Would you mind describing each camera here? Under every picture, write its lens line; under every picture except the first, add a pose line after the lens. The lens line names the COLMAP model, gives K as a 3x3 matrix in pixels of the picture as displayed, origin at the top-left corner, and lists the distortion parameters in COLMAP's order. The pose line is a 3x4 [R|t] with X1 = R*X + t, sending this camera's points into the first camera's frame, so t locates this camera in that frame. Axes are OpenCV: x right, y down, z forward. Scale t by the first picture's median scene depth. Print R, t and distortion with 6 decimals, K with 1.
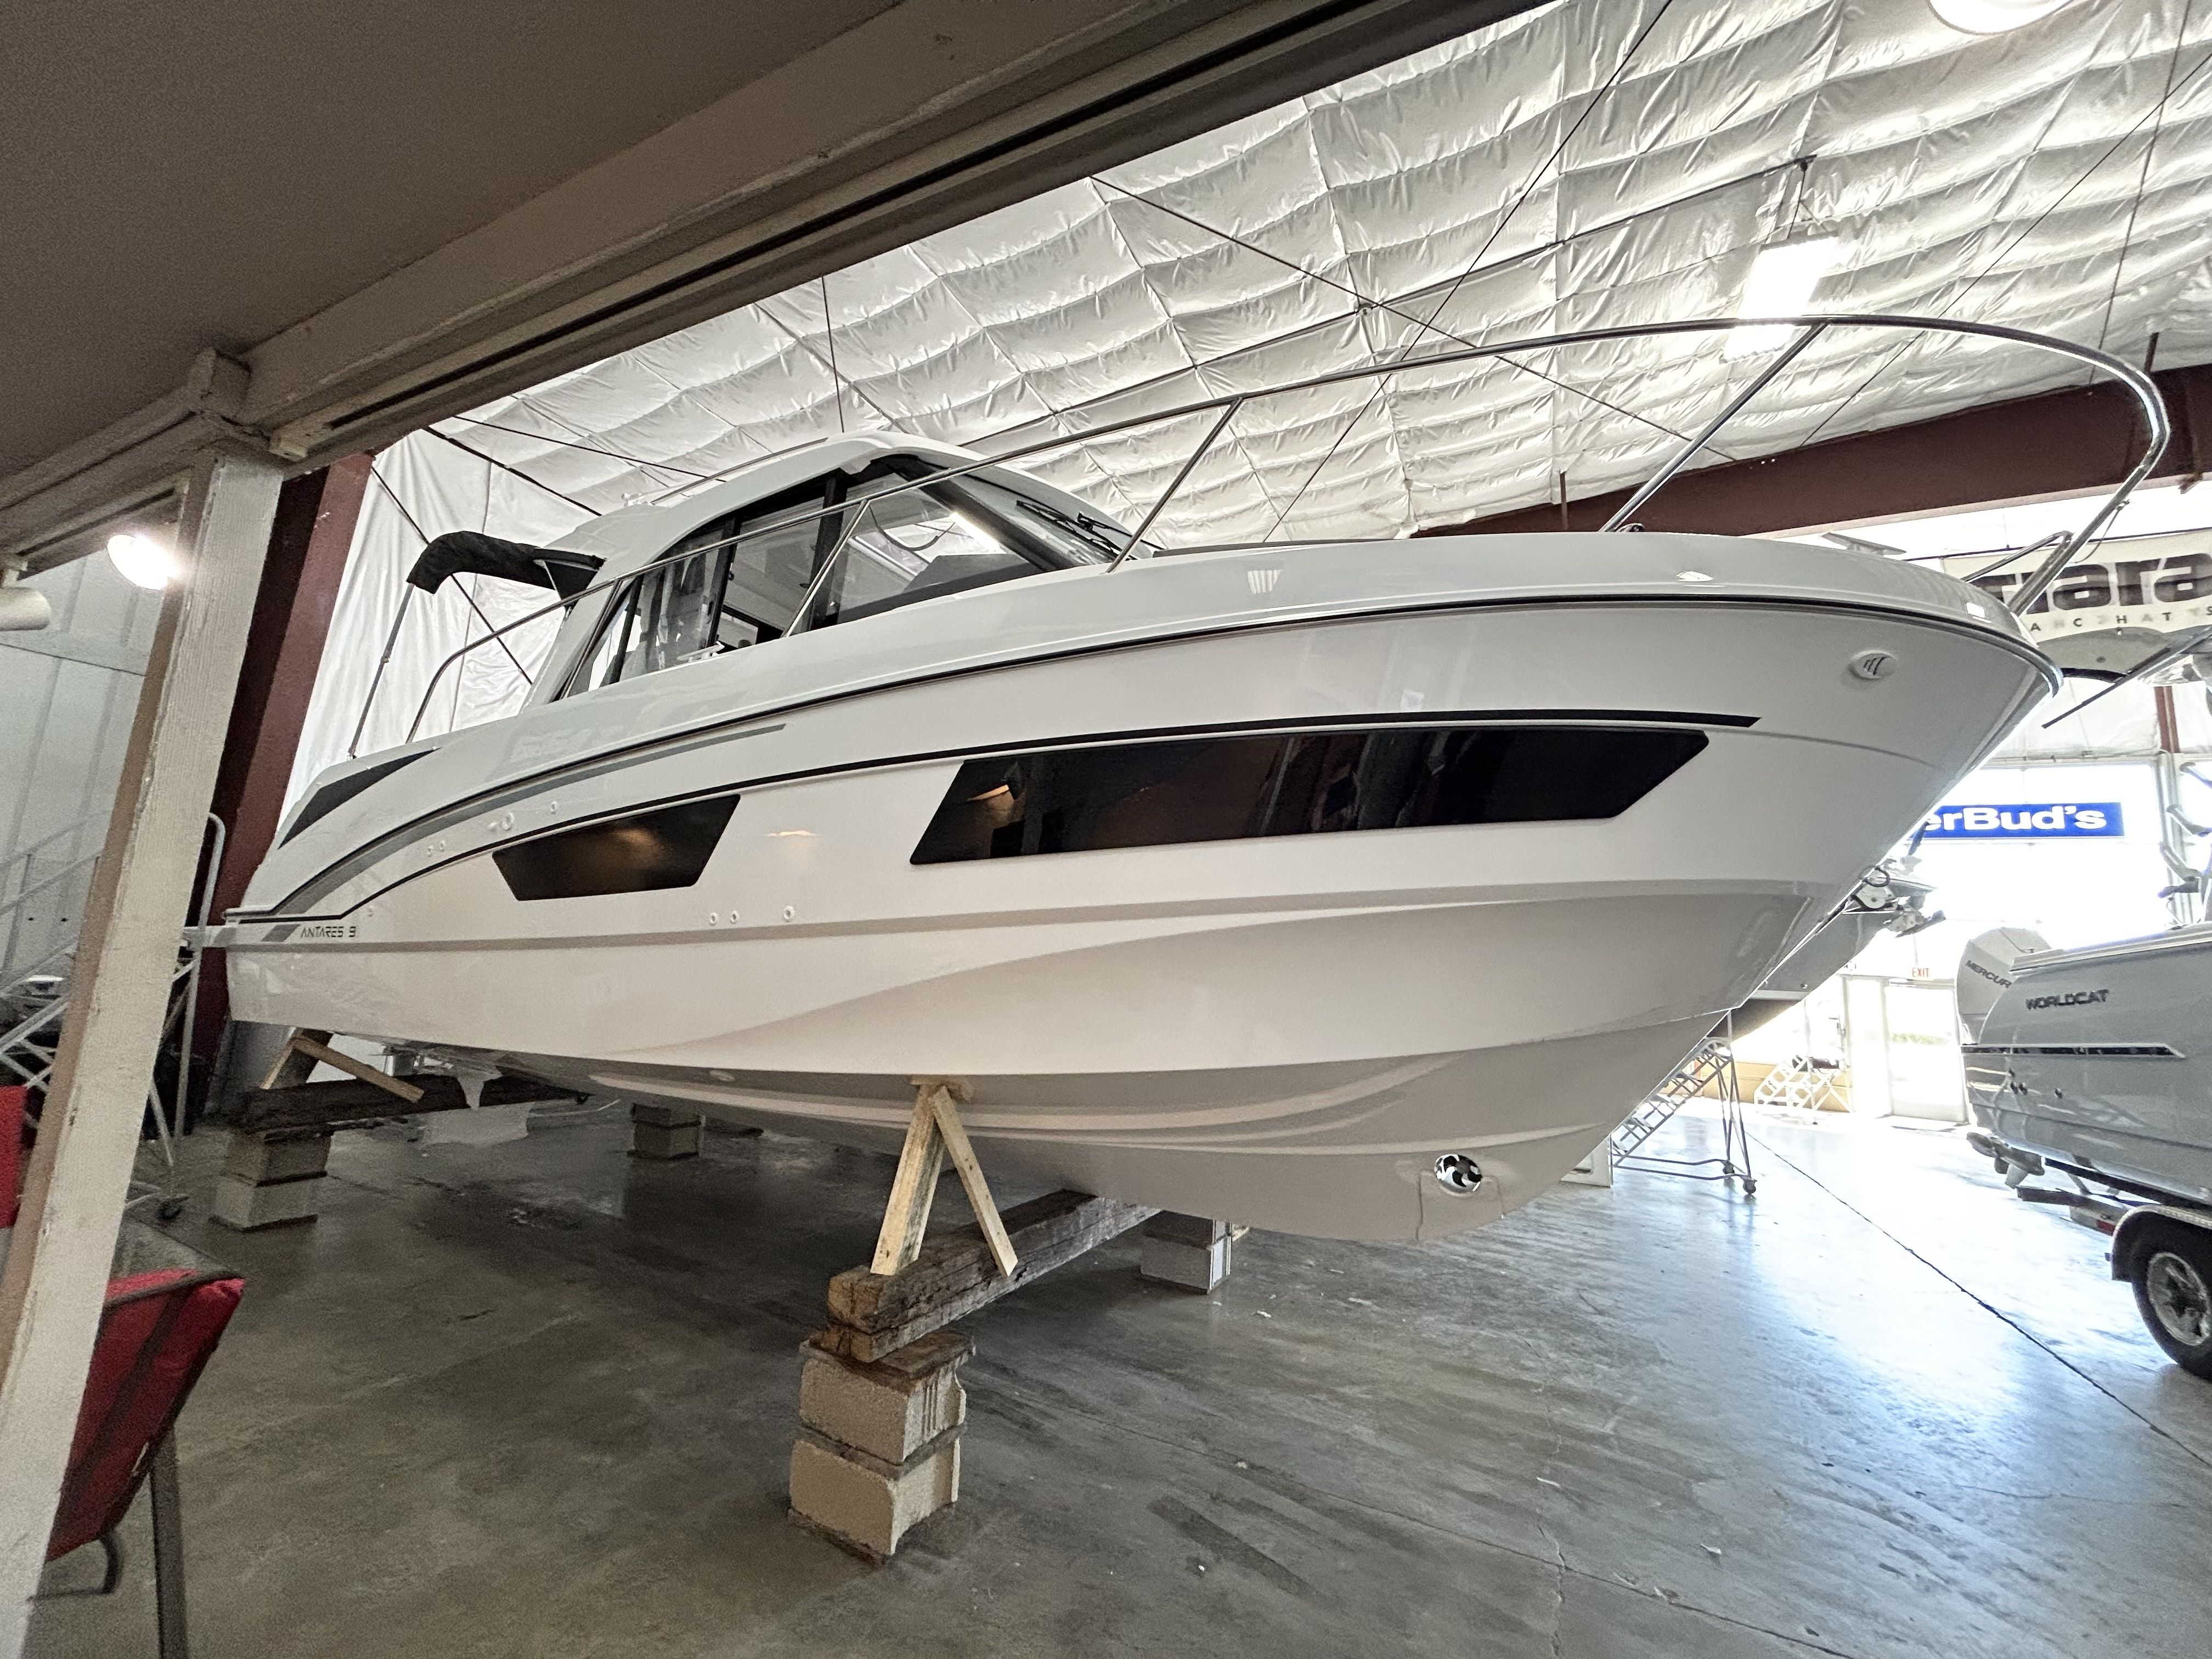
lens RADIAL K [[885.3, 0, 1106.0], [0, 885.3, 829.5], [0, 0, 1]] dist [-0.002240, -0.000034]
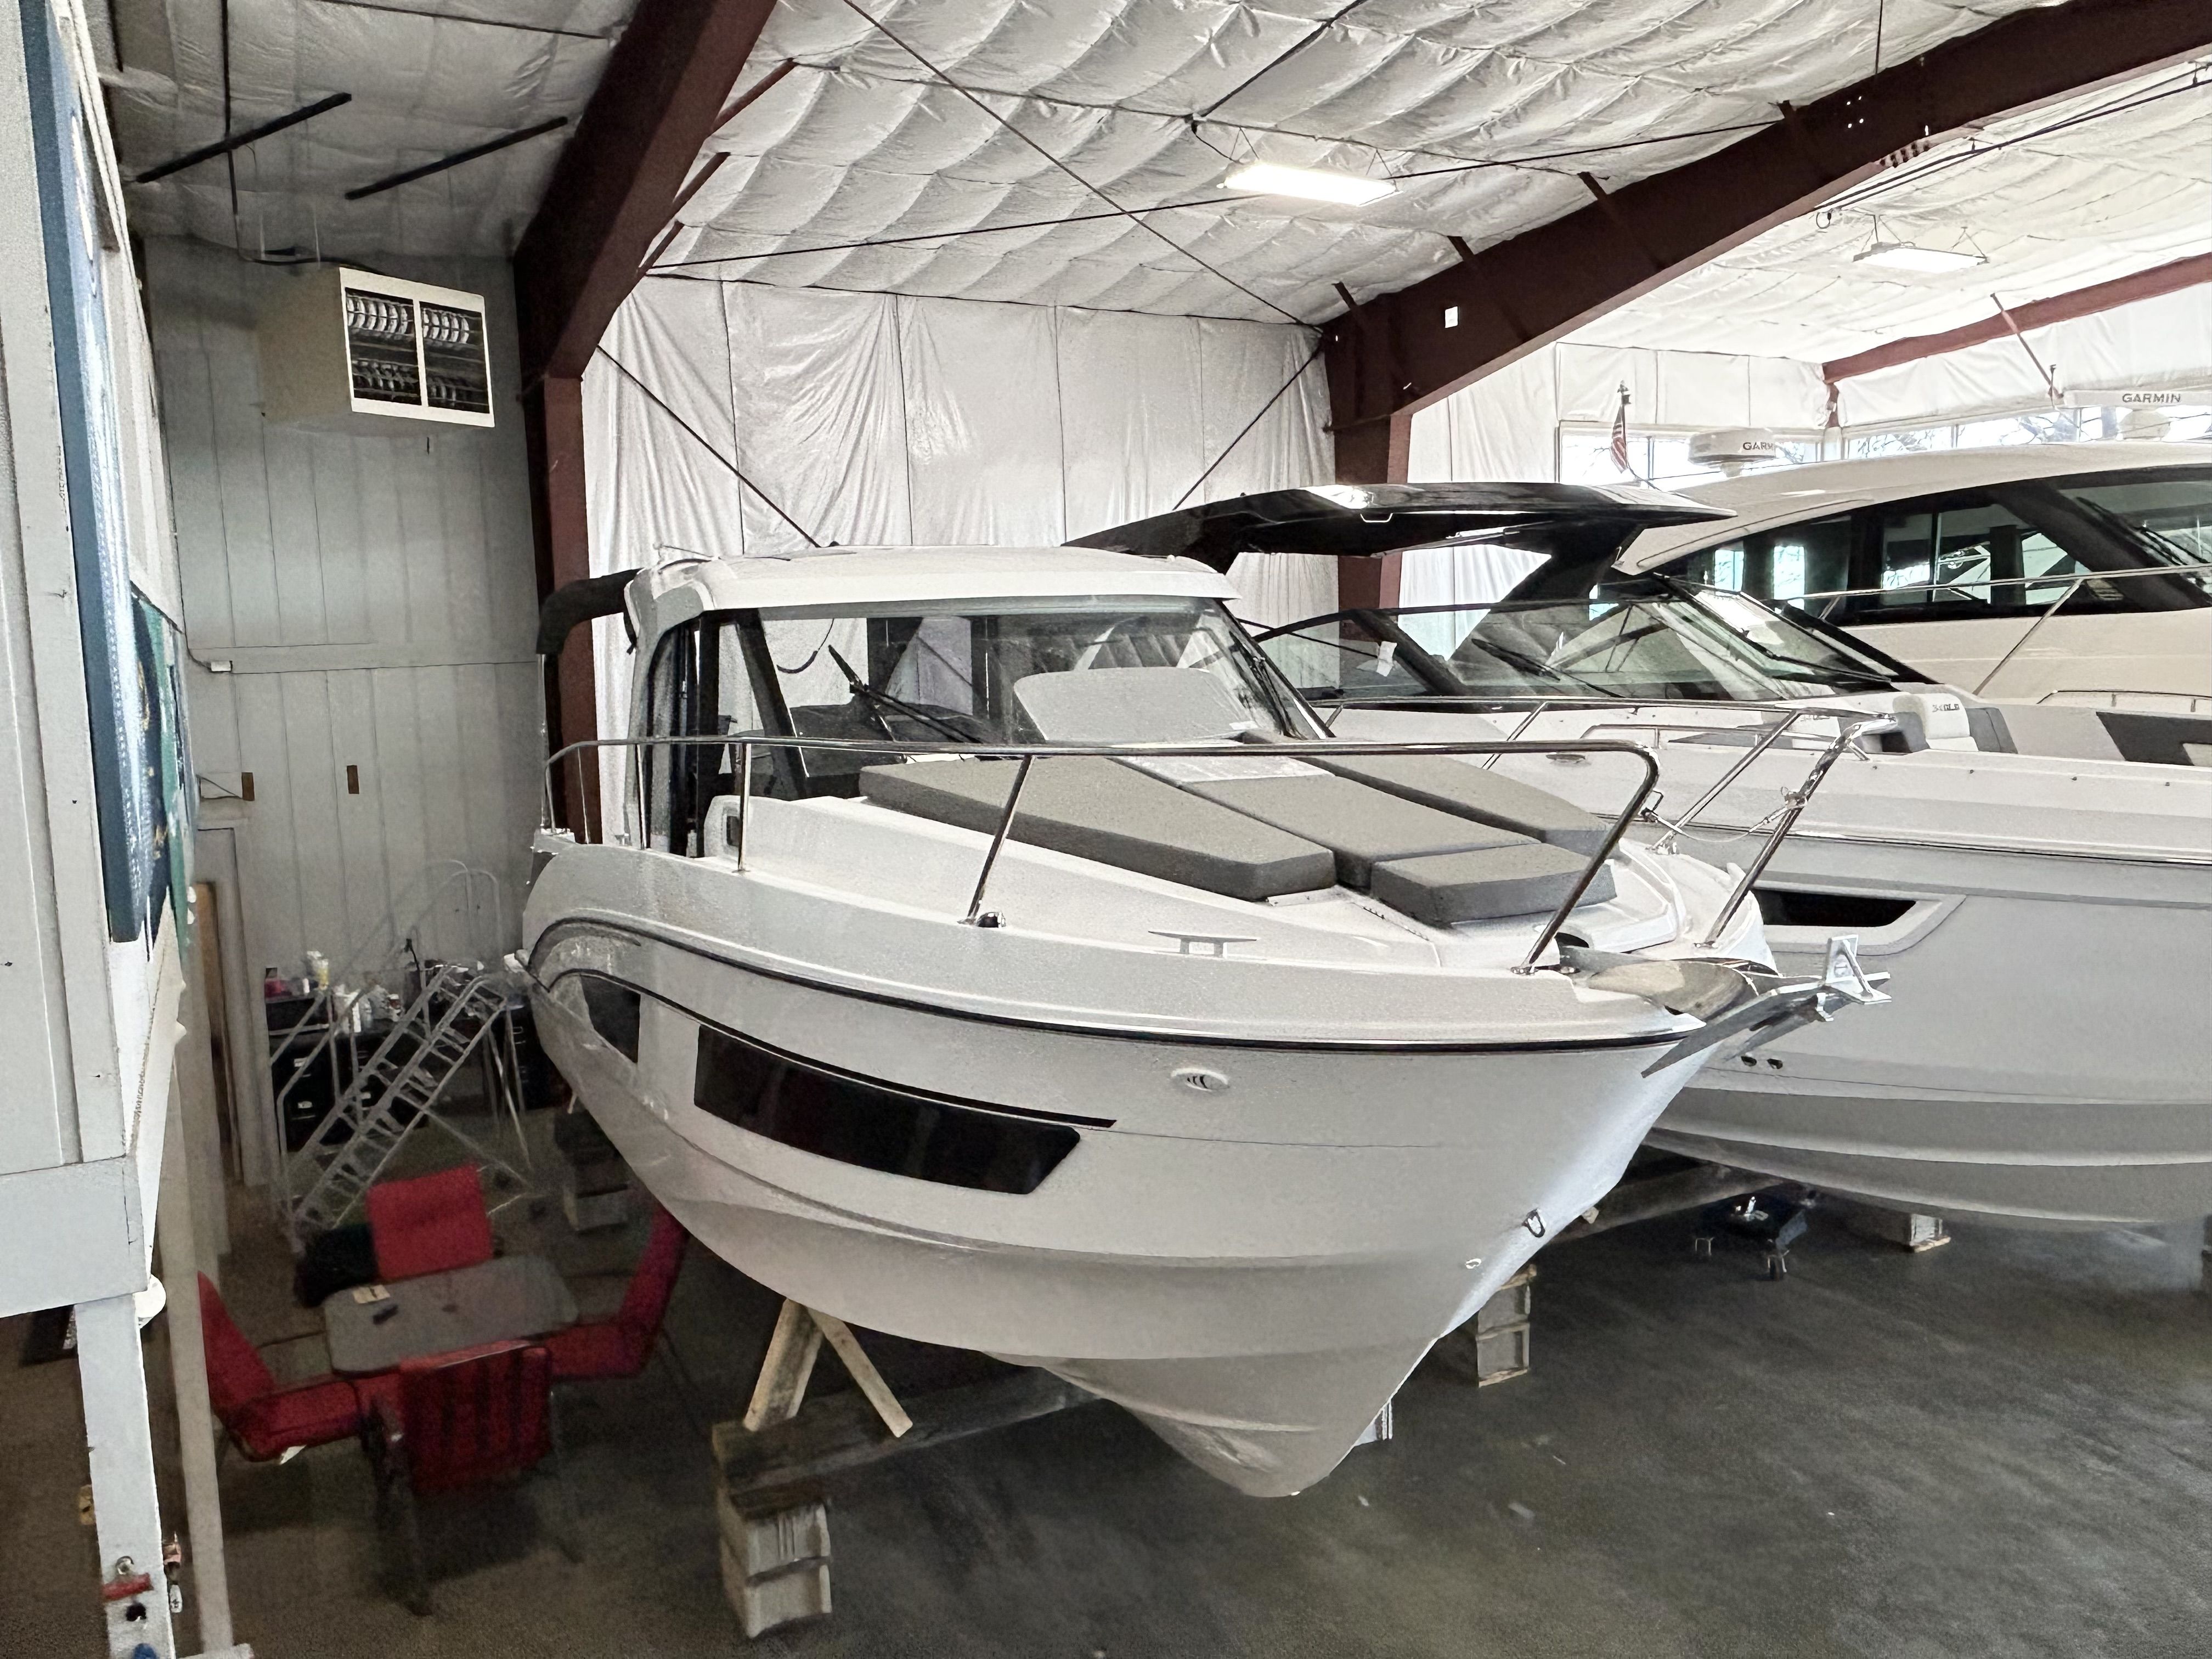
lens RADIAL K [[1618.8, 0, 1106.0], [0, 1618.8, 829.5], [0, 0, 1]] dist [-0.006610, -0.002883]
pose [[0.809550, -0.016046, -0.586832, 1.311453], [0.166809, 0.964710, 0.203739, -0.582126], [0.562853, -0.262825, 0.783657, -0.191617]]
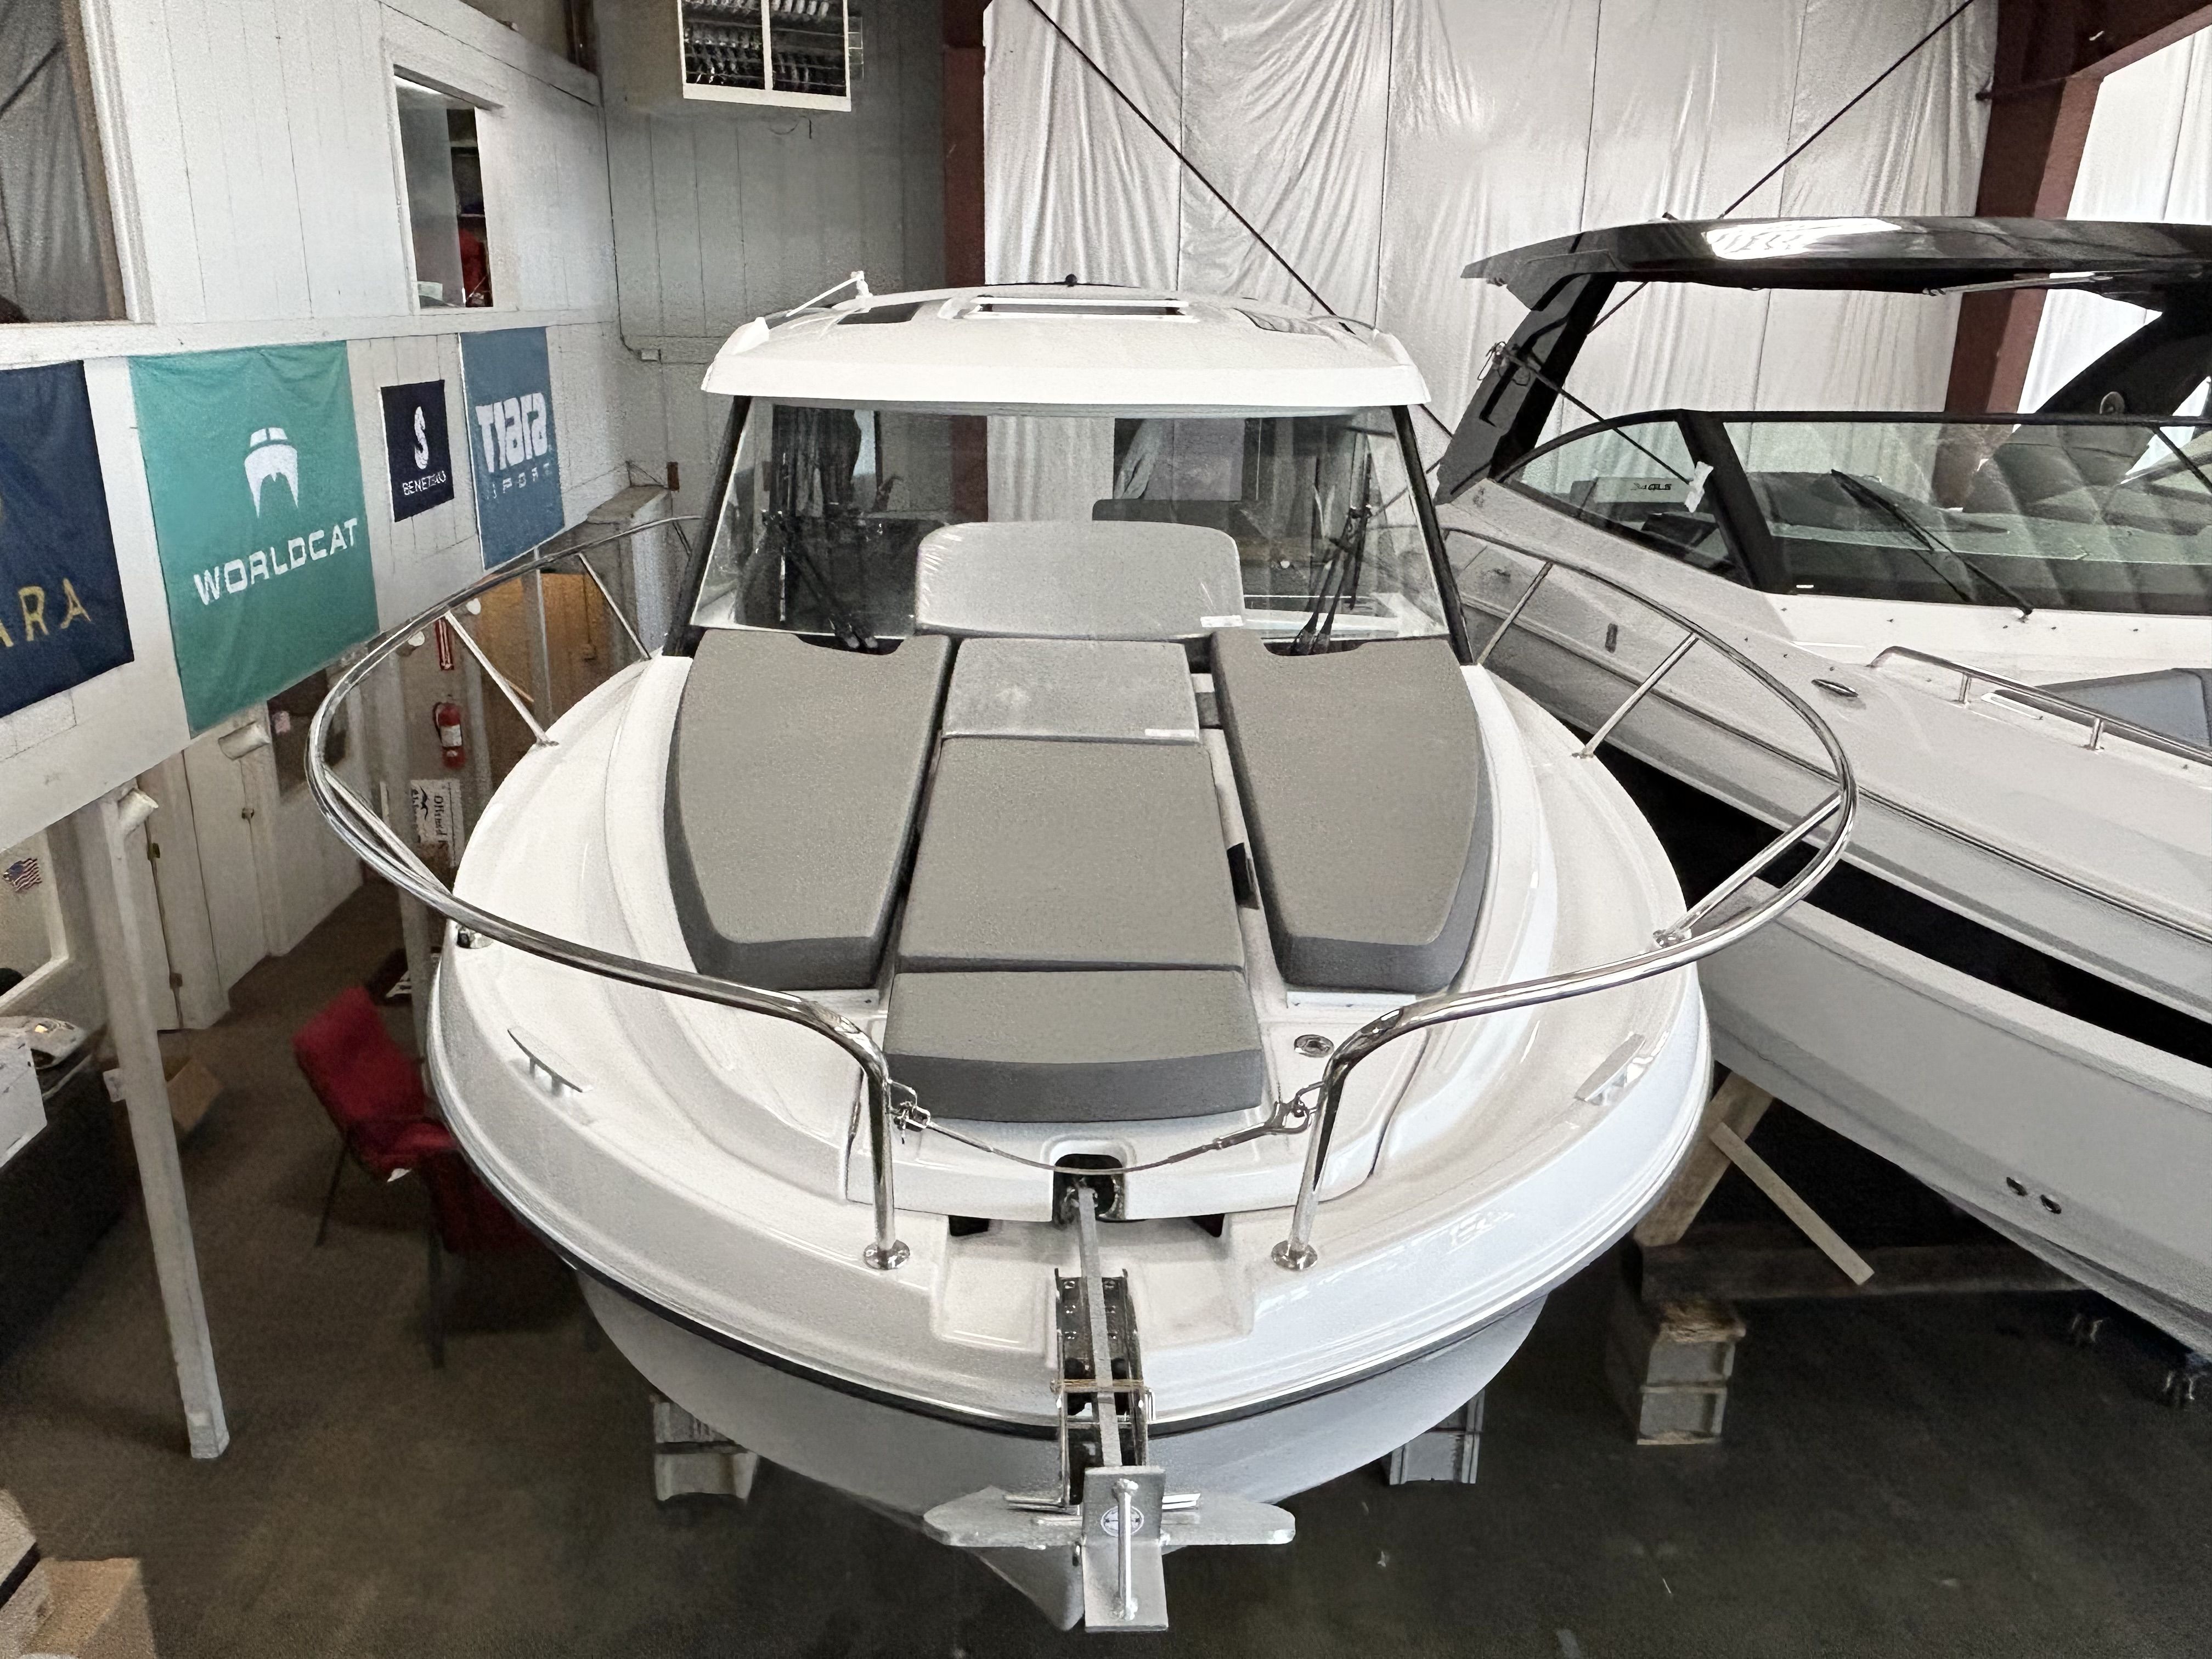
lens RADIAL K [[1621.6, 0, 1138.6], [0, 1621.6, 811.4], [0, 0, 1]] dist [-0.009017, -0.004062]
pose [[0.495634, 0.214474, -0.841634, 1.485511], [0.145325, 0.934891, 0.323819, -0.587962], [0.856287, -0.282806, 0.432196, 0.724490]]
